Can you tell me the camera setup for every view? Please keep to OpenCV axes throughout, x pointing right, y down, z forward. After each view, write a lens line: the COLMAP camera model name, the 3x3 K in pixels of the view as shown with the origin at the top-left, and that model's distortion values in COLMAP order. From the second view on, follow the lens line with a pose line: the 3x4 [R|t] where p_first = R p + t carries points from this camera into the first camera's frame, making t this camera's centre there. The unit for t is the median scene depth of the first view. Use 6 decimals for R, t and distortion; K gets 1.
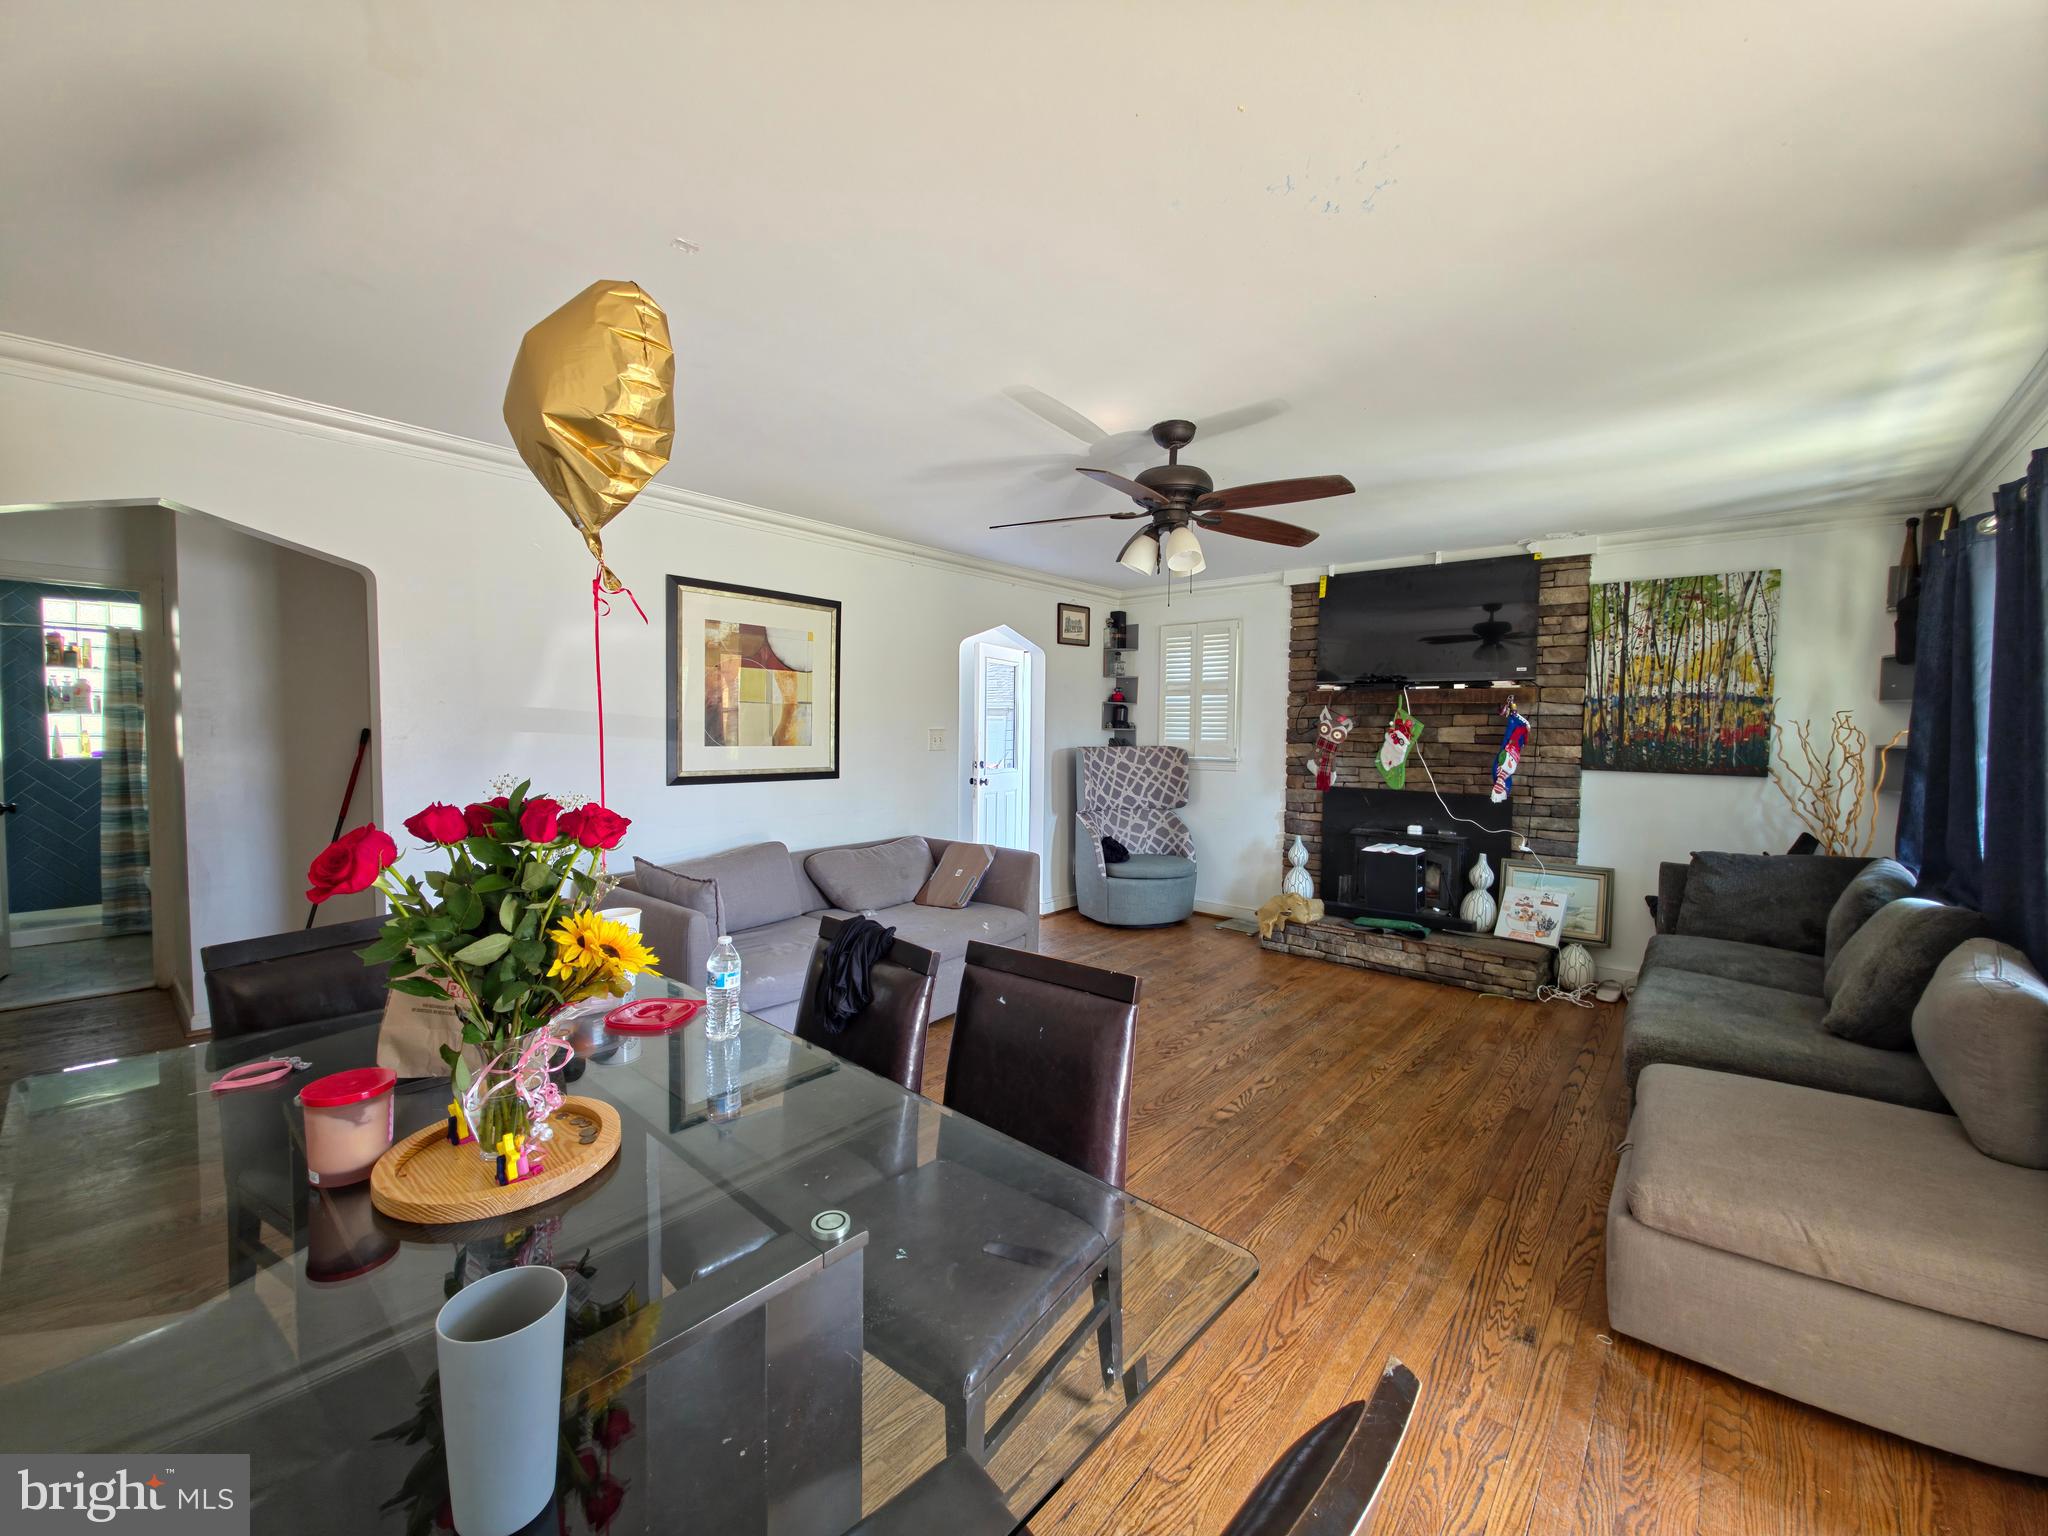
lens RADIAL K [[818.9, 0, 1007.0], [0, 818.9, 765.4], [0, 0, 1]] dist [0.009115, -0.007194]
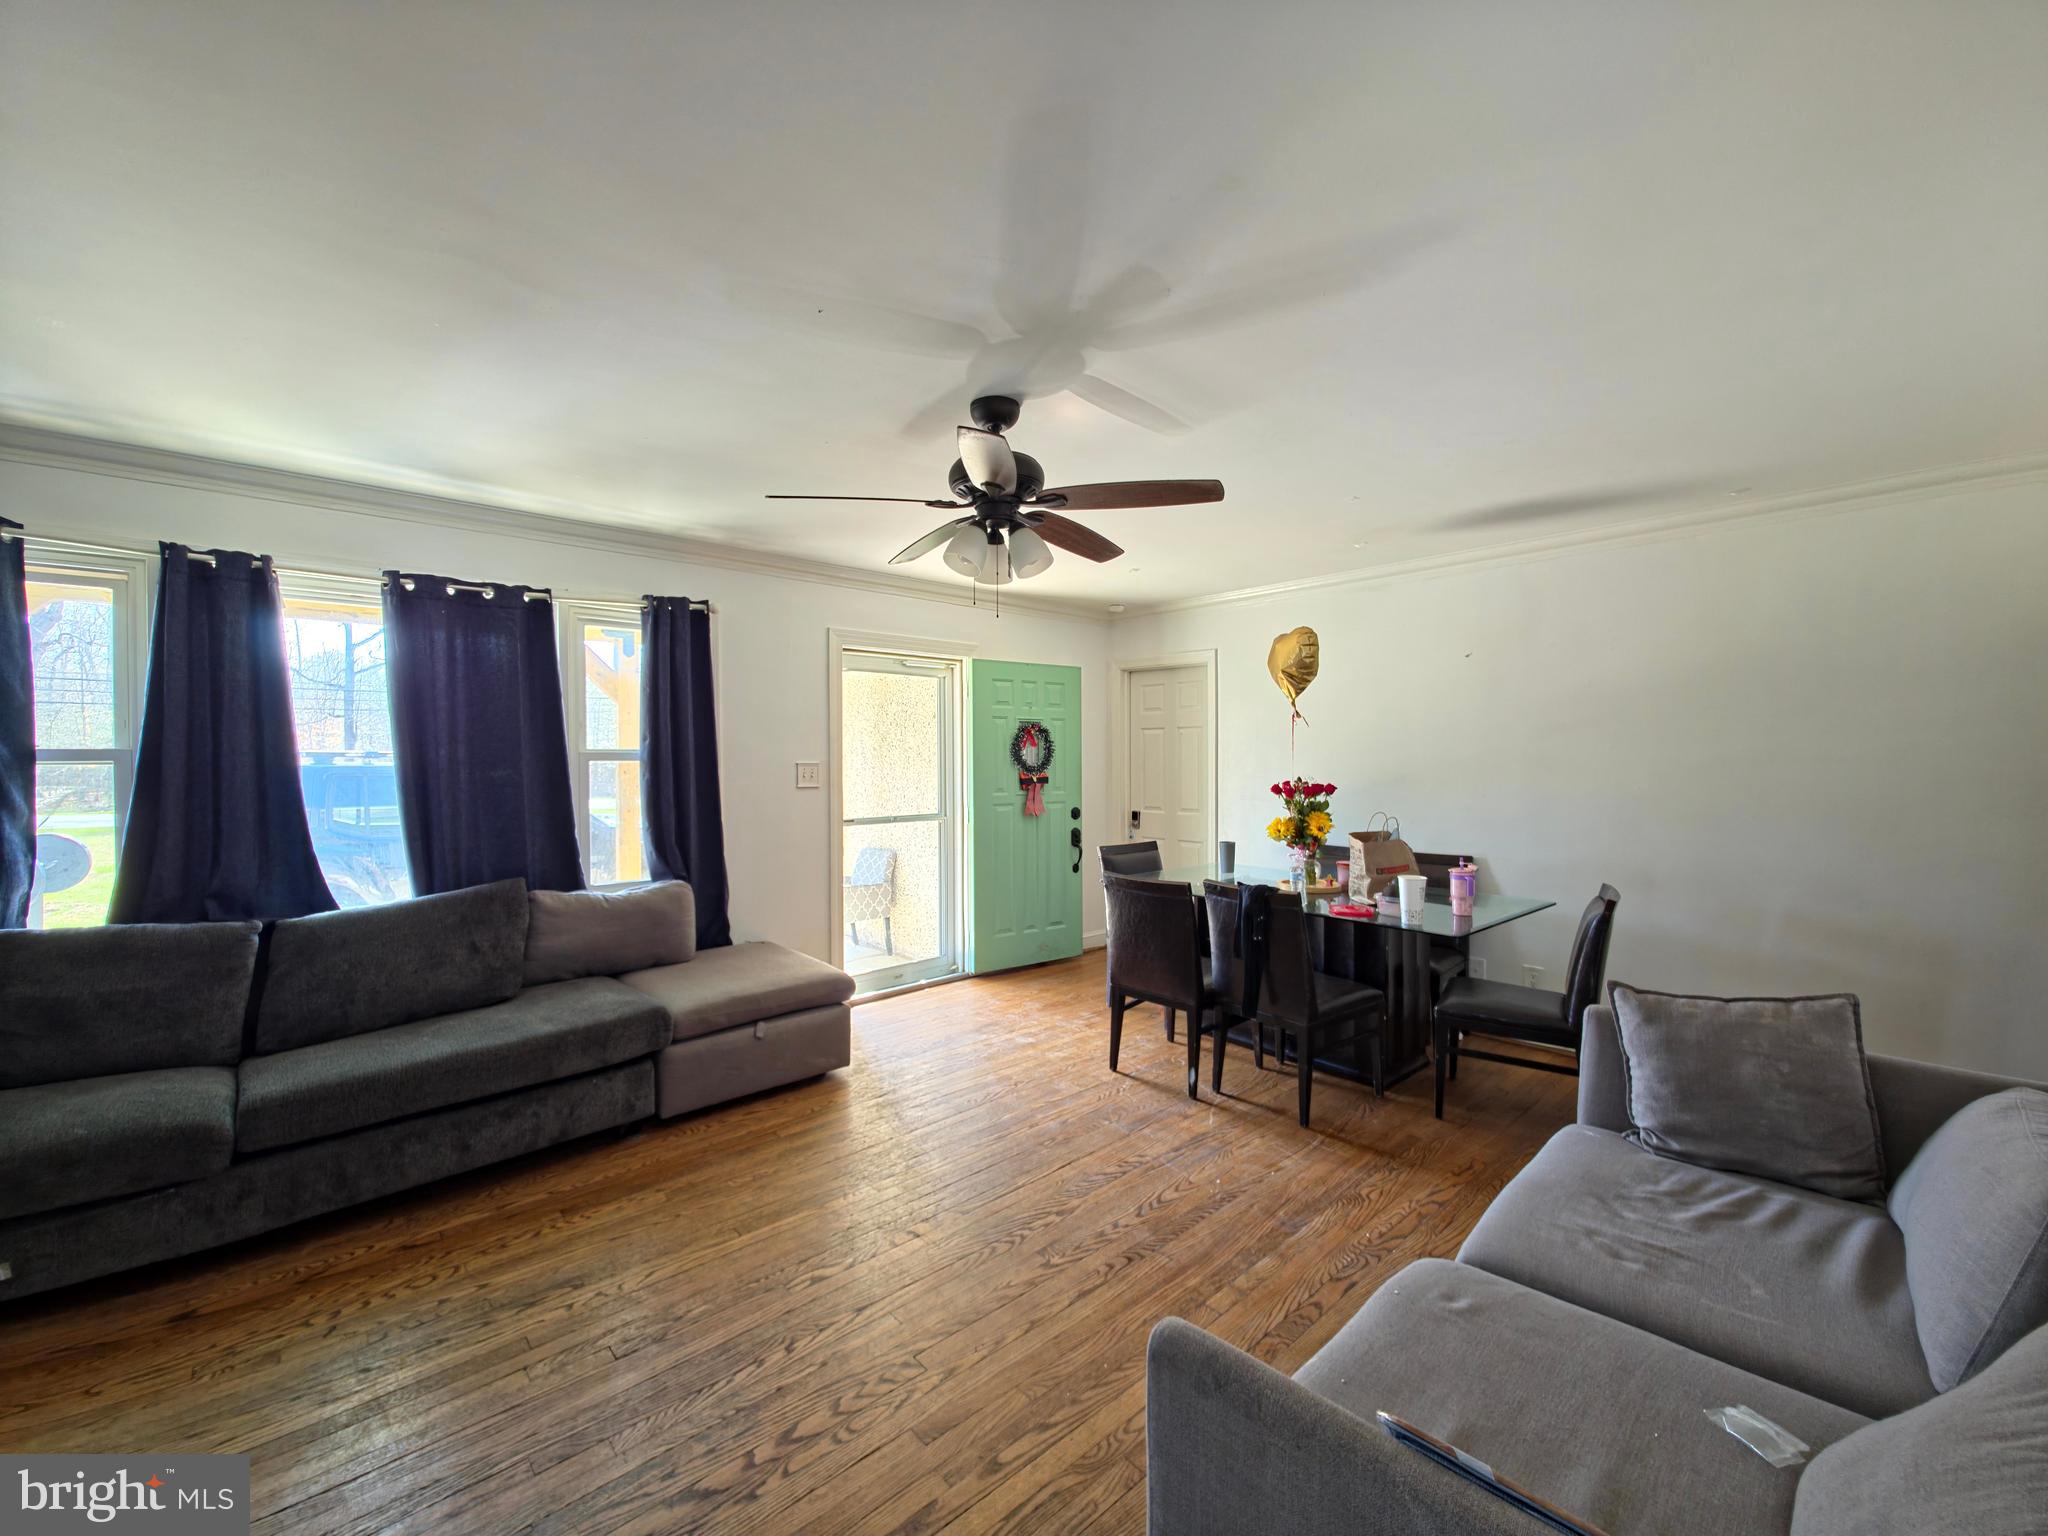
lens RADIAL K [[818.9, 0, 1021.1], [0, 818.9, 765.8], [0, 0, 1]] dist [0.009115, -0.007194]
pose [[-0.993080, -0.008049, 0.117160, 0.048028], [-0.000689, 0.998030, 0.062729, -0.060238], [-0.117434, 0.062214, -0.991130, 1.191389]]
